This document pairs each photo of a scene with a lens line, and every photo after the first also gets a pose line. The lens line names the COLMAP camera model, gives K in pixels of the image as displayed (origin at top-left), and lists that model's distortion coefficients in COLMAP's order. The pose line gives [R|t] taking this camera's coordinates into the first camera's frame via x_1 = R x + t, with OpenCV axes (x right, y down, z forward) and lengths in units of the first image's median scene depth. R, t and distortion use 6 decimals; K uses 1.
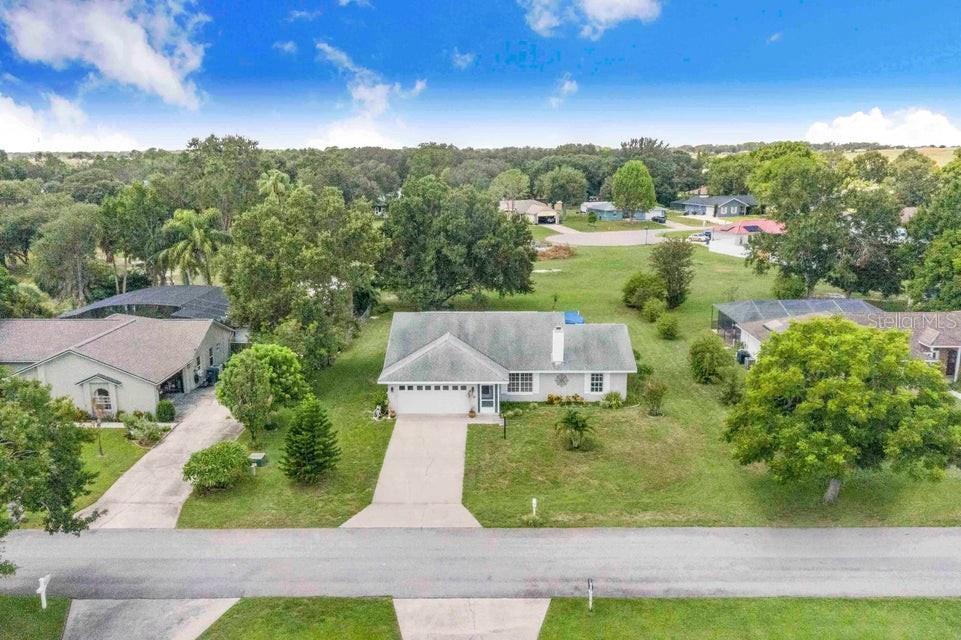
lens RADIAL K [[782.8, 0, 486.1], [0, 782.8, 317.1], [0, 0, 1]] dist [0.015124, 0.005571]
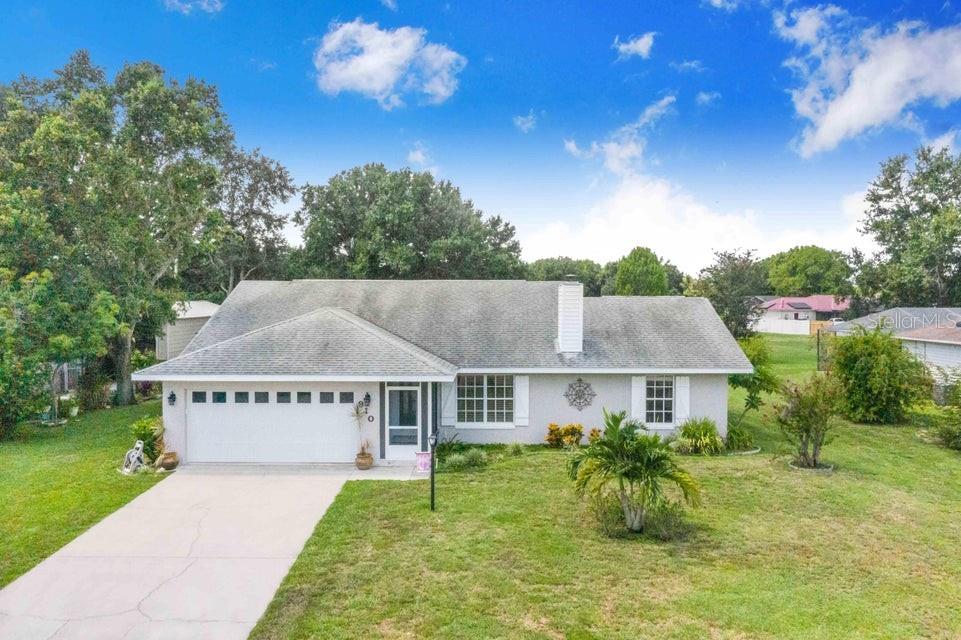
lens RADIAL K [[777.7, 0, 482.8], [0, 777.7, 314.7], [0, 0, 1]] dist [0.013599, 0.001796]
pose [[0.999971, 0.006895, 0.003118, 0.040196], [-0.006179, 0.981845, -0.189583, 0.120075], [-0.004369, 0.189559, 0.981860, 0.561294]]
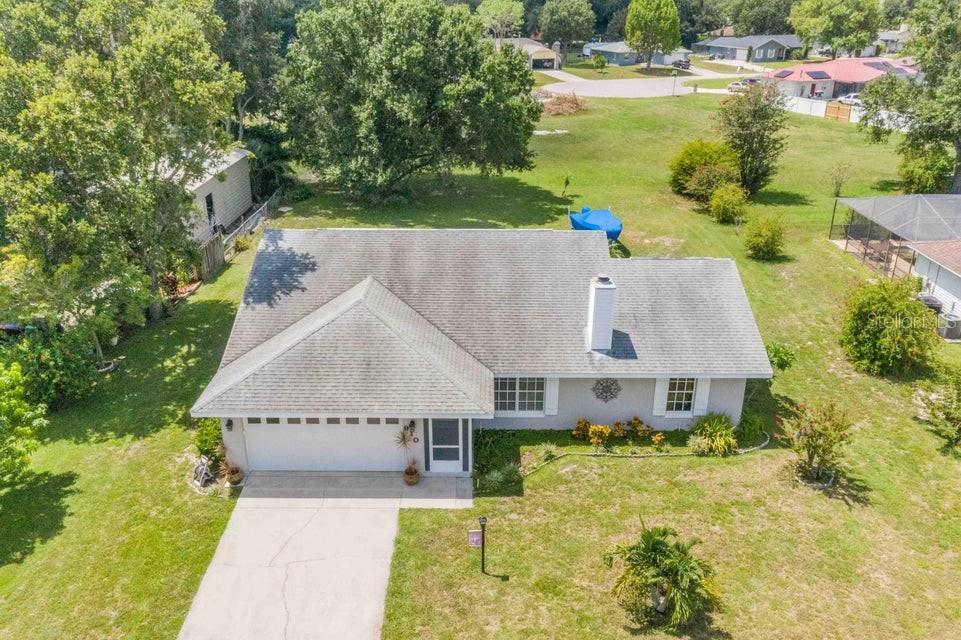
lens RADIAL K [[777.7, 0, 483.9], [0, 777.7, 315.1], [0, 0, 1]] dist [0.013599, 0.001796]
pose [[0.999871, 0.003662, 0.015660, 0.015556], [-0.006432, 0.983525, 0.180655, -0.046866], [-0.014741, -0.180732, 0.983422, 0.550633]]
